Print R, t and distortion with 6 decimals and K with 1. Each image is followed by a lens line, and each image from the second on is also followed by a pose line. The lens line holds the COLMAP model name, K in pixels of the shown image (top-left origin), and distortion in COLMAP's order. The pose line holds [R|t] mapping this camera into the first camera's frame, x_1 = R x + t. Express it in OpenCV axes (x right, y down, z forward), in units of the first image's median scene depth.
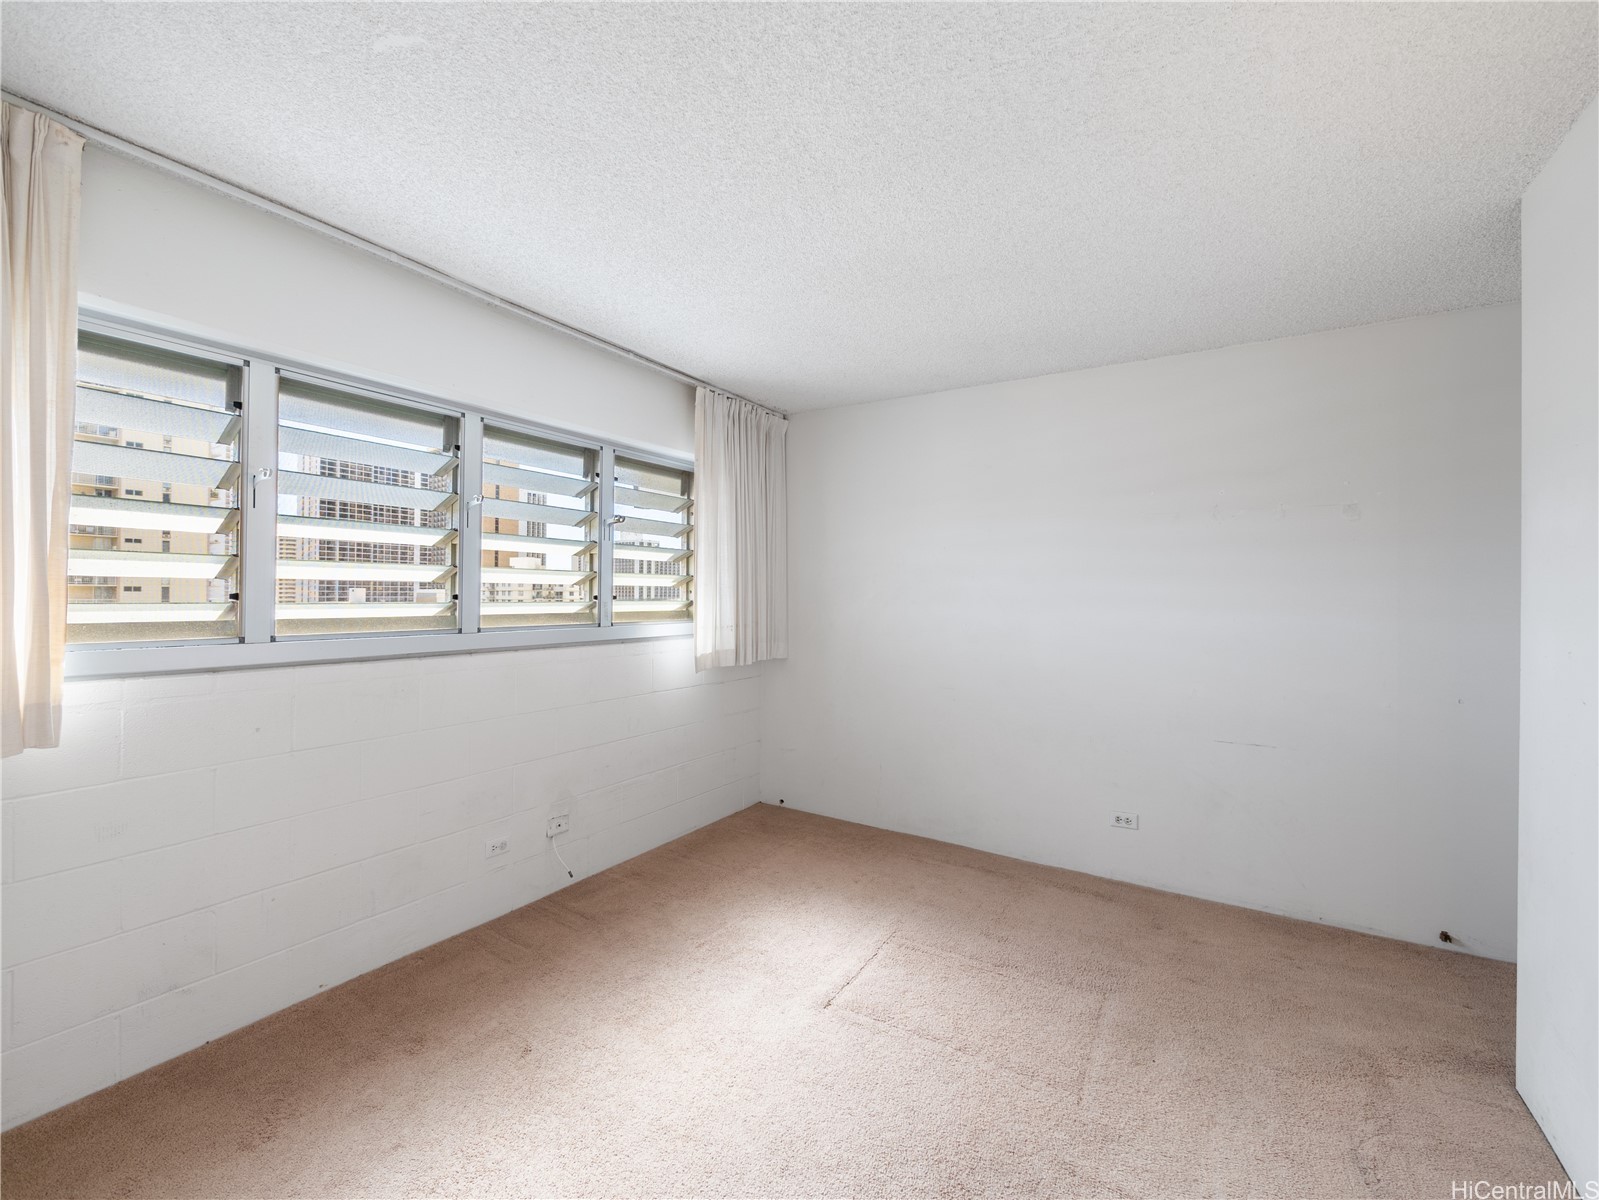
lens RADIAL K [[677.0, 0, 769.9], [0, 677.0, 593.9], [0, 0, 1]] dist [-0.008759, -0.000055]
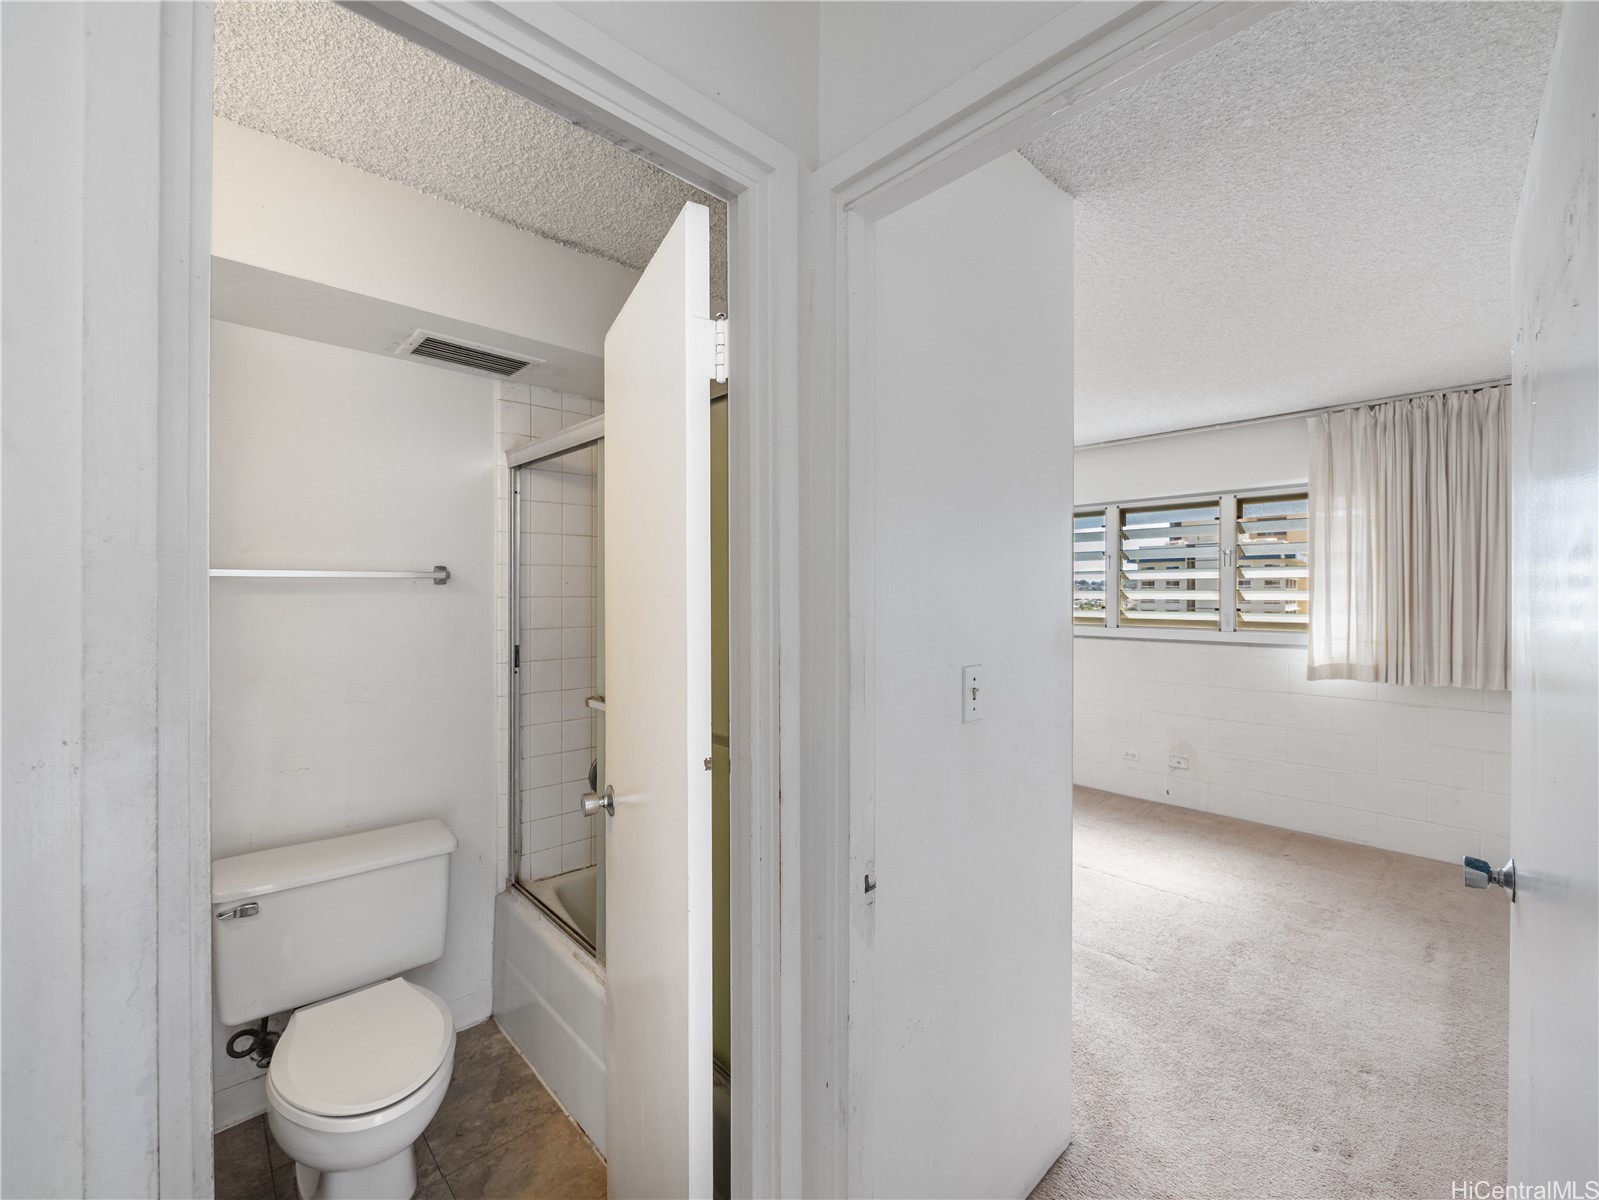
lens RADIAL K [[661.0, 0, 801.7], [0, 661.0, 590.6], [0, 0, 1]] dist [-0.012756, 0.000302]
pose [[-0.219465, -0.015485, -0.975497, 1.307696], [-0.001403, 0.999878, -0.015556, -0.010905], [0.975619, -0.002046, -0.219460, 0.520614]]
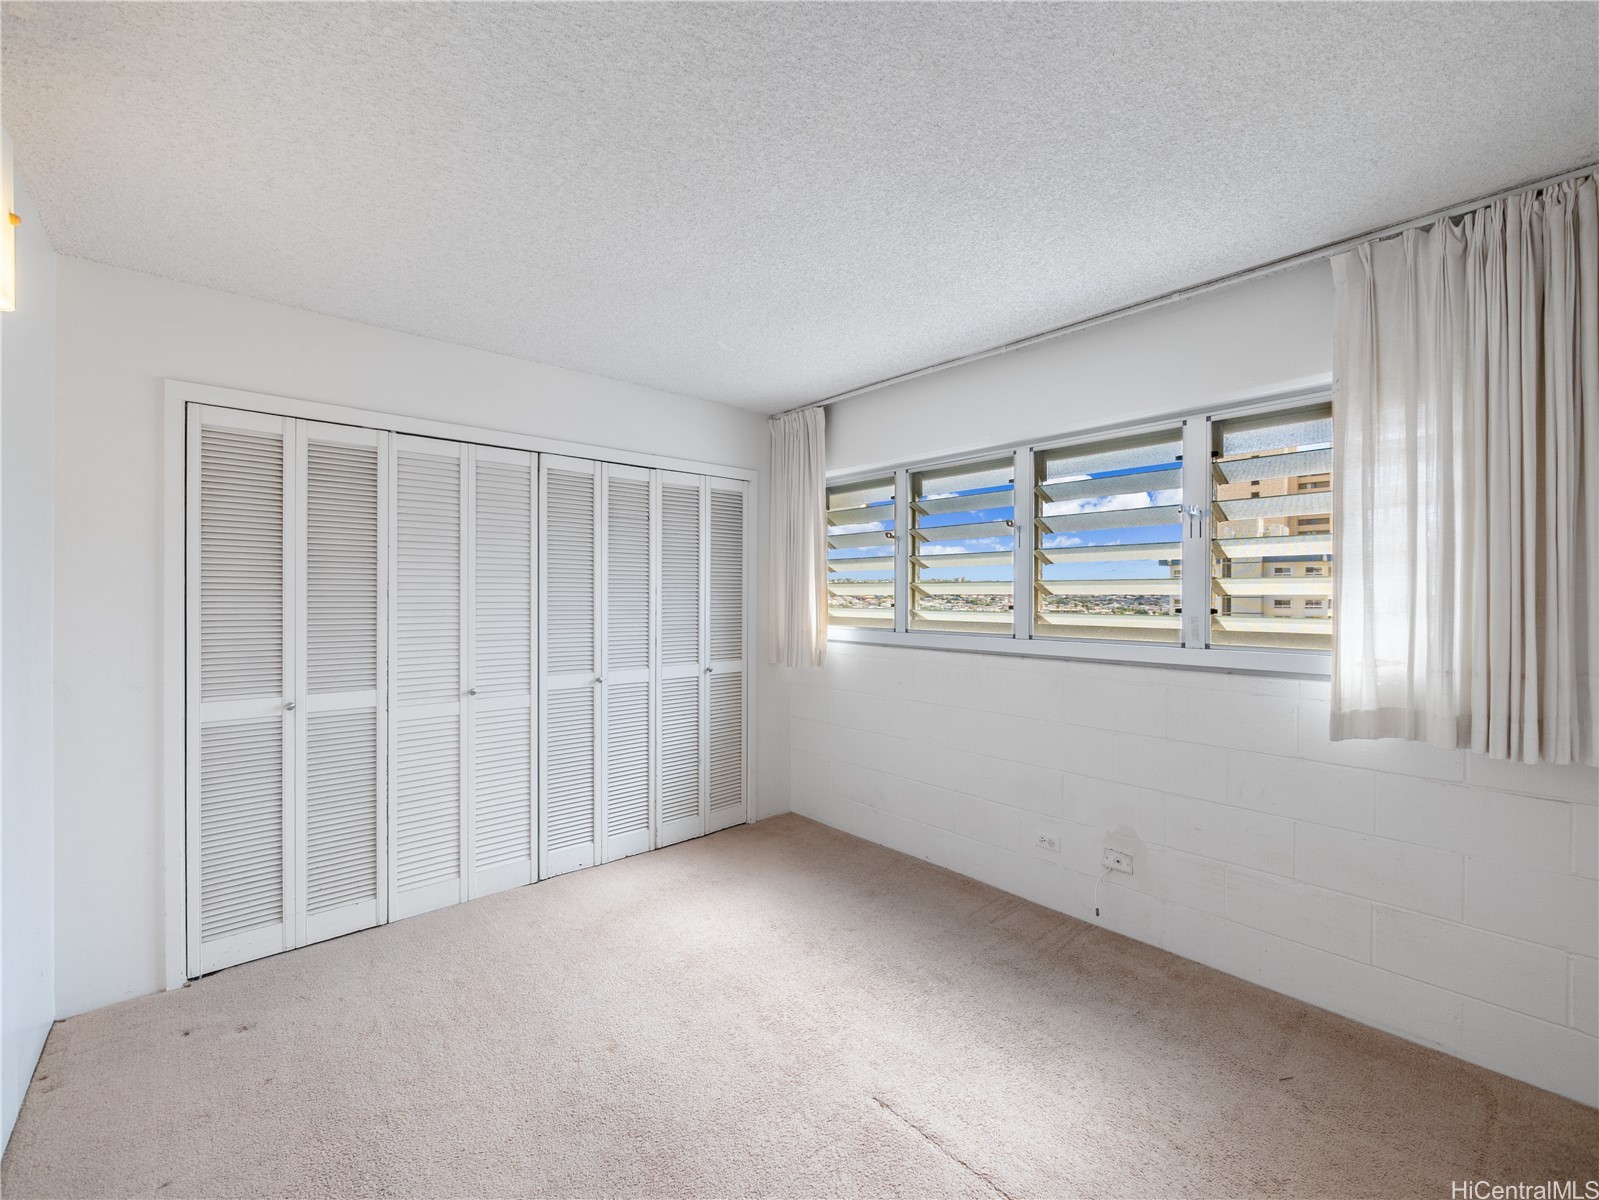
lens RADIAL K [[677.8, 0, 805.6], [0, 677.8, 592.5], [0, 0, 1]] dist [-0.004347, -0.000669]
pose [[-0.243501, -0.015949, -0.969769, 0.686758], [-0.005072, 0.999872, -0.015171, -0.001307], [0.969887, 0.001224, -0.243551, 0.830276]]
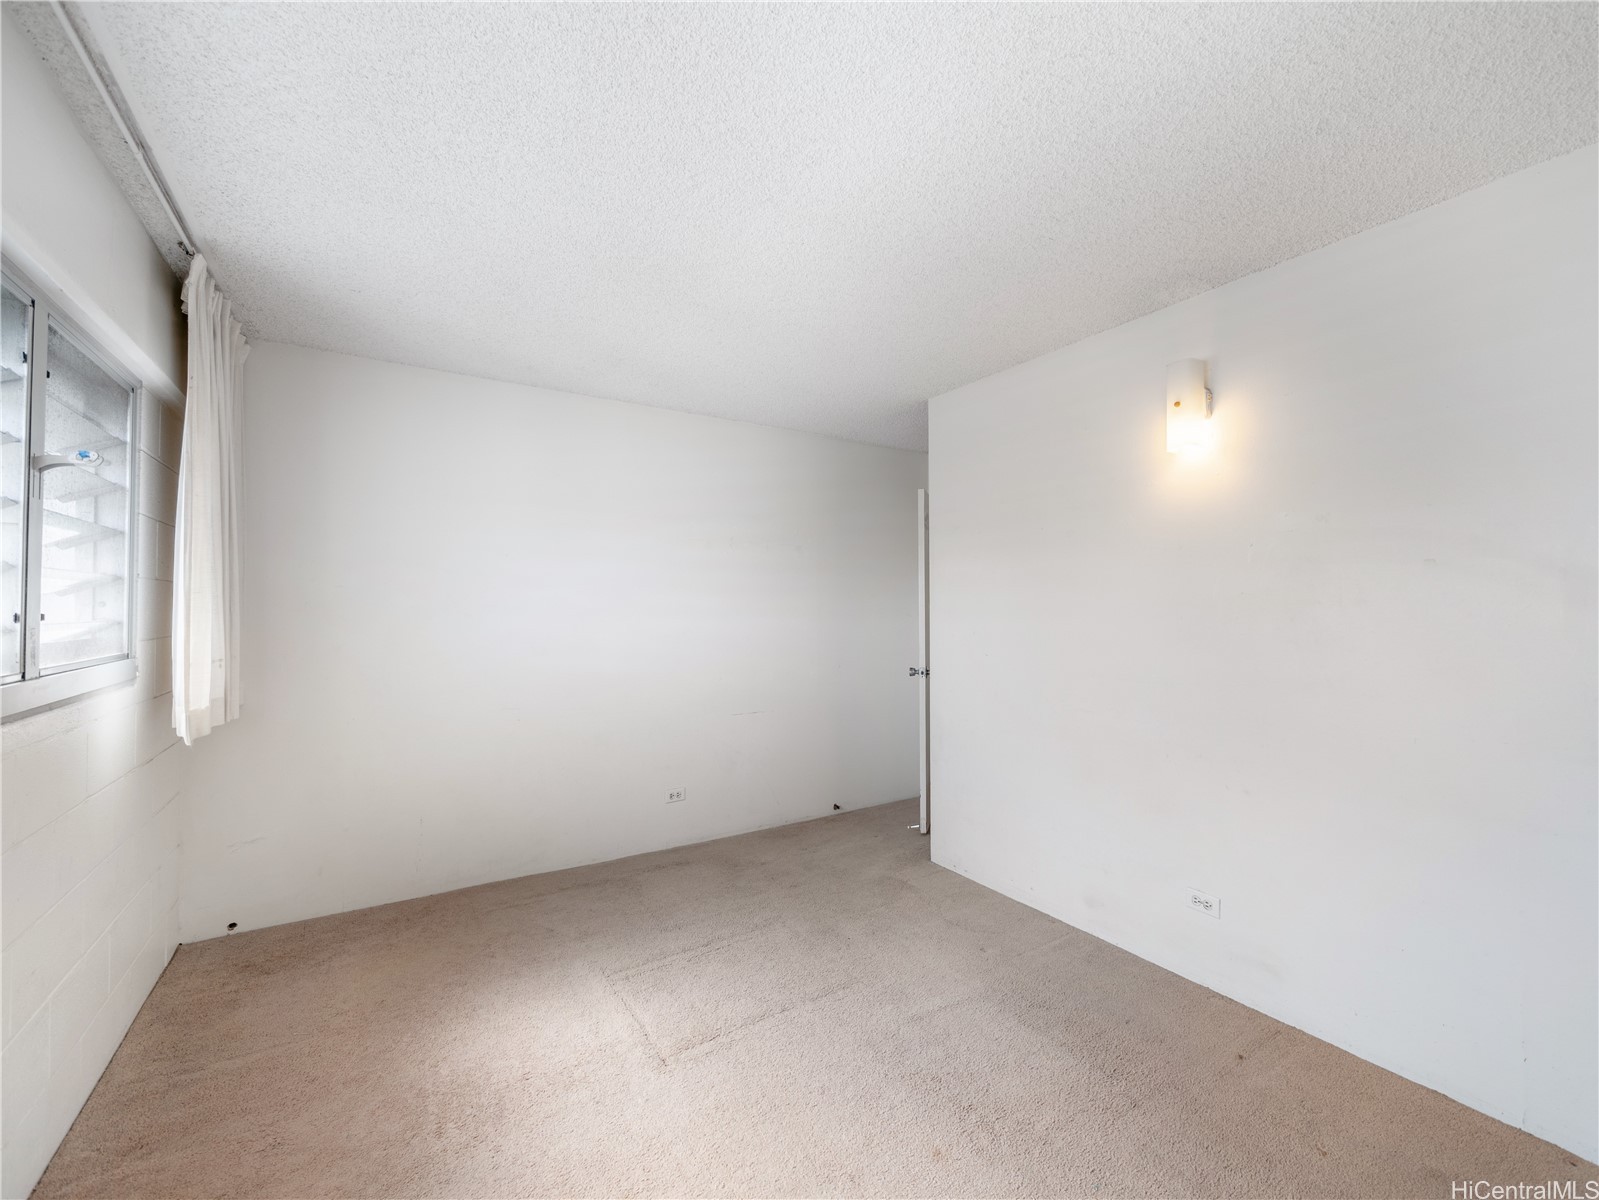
lens RADIAL K [[661.0, 0, 801.7], [0, 661.0, 590.6], [0, 0, 1]] dist [-0.012756, 0.000302]
pose [[0.404628, 0.013227, 0.914386, -0.486644], [0.001793, 0.999882, -0.015258, -0.006235], [-0.914480, 0.007814, 0.404556, 0.351598]]
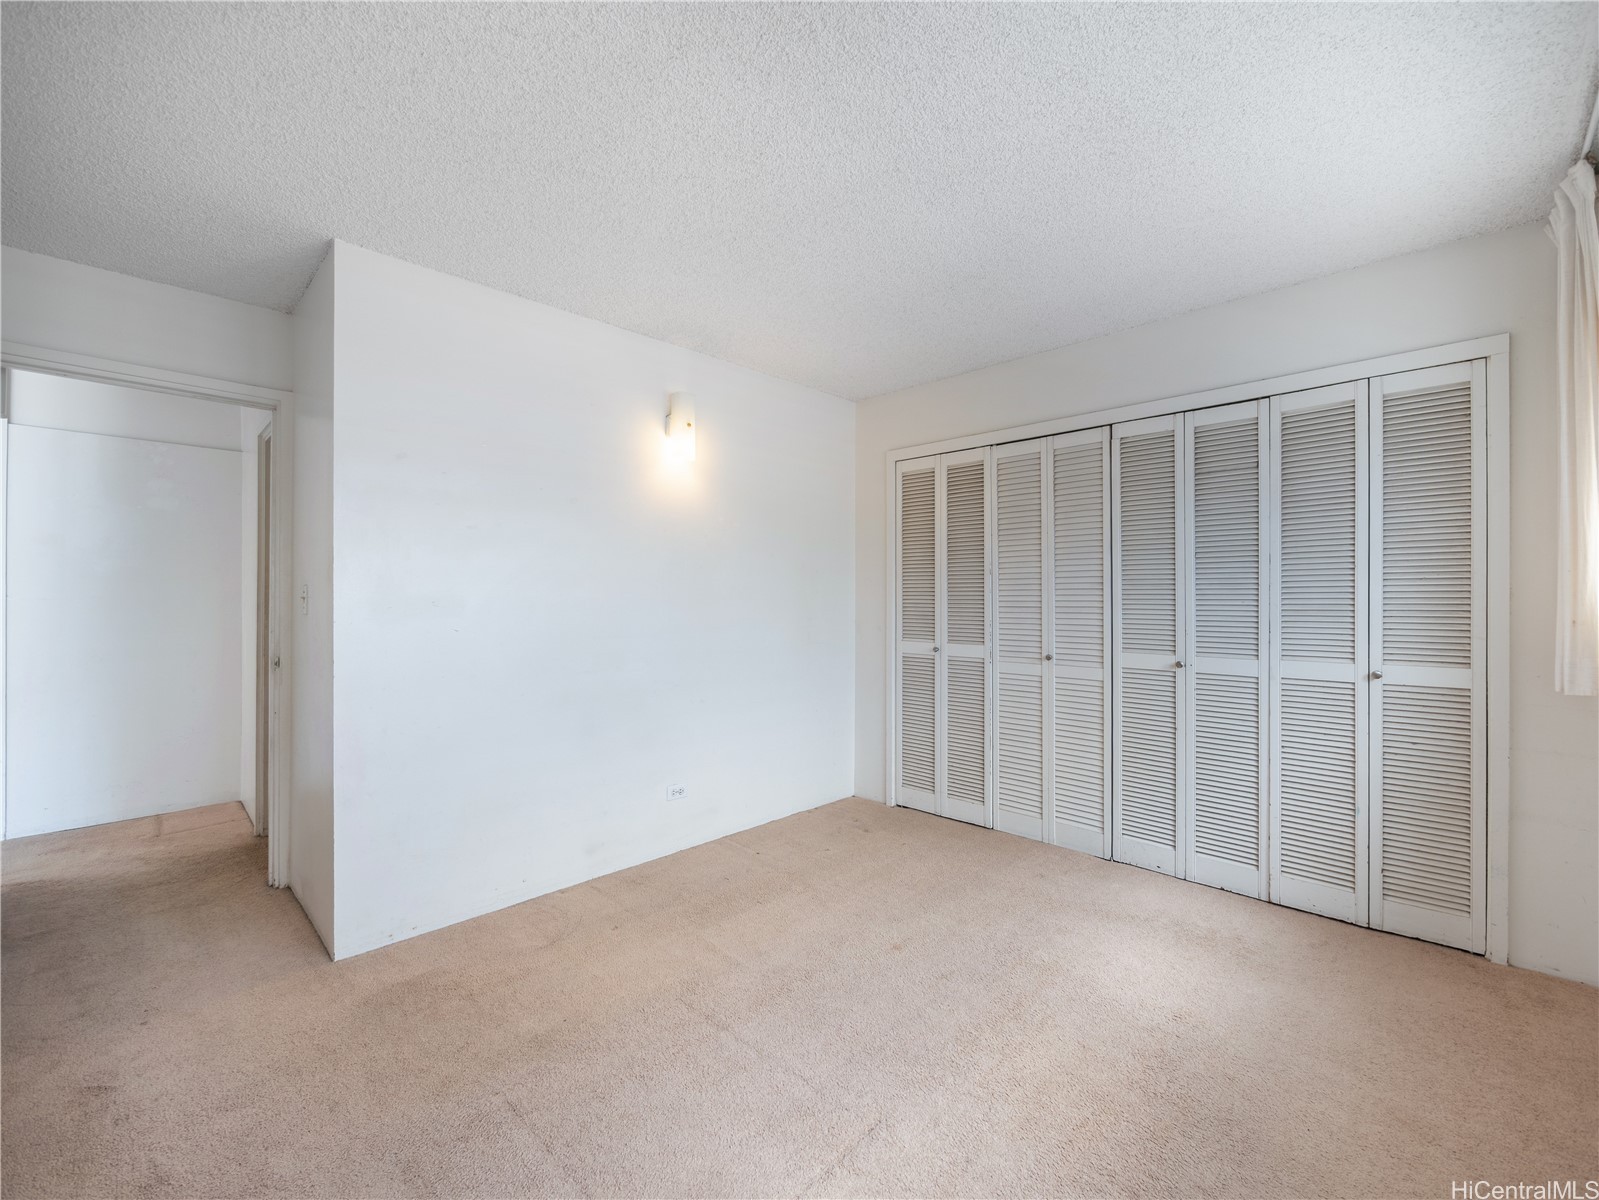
lens RADIAL K [[672.4, 0, 802.9], [0, 672.4, 589.0], [0, 0, 1]] dist [-0.011066, 0.000737]
pose [[-0.982359, -0.008621, 0.186806, 0.030101], [-0.011355, 0.999843, -0.013569, 0.039269], [-0.186660, -0.015451, -0.982303, 1.273724]]
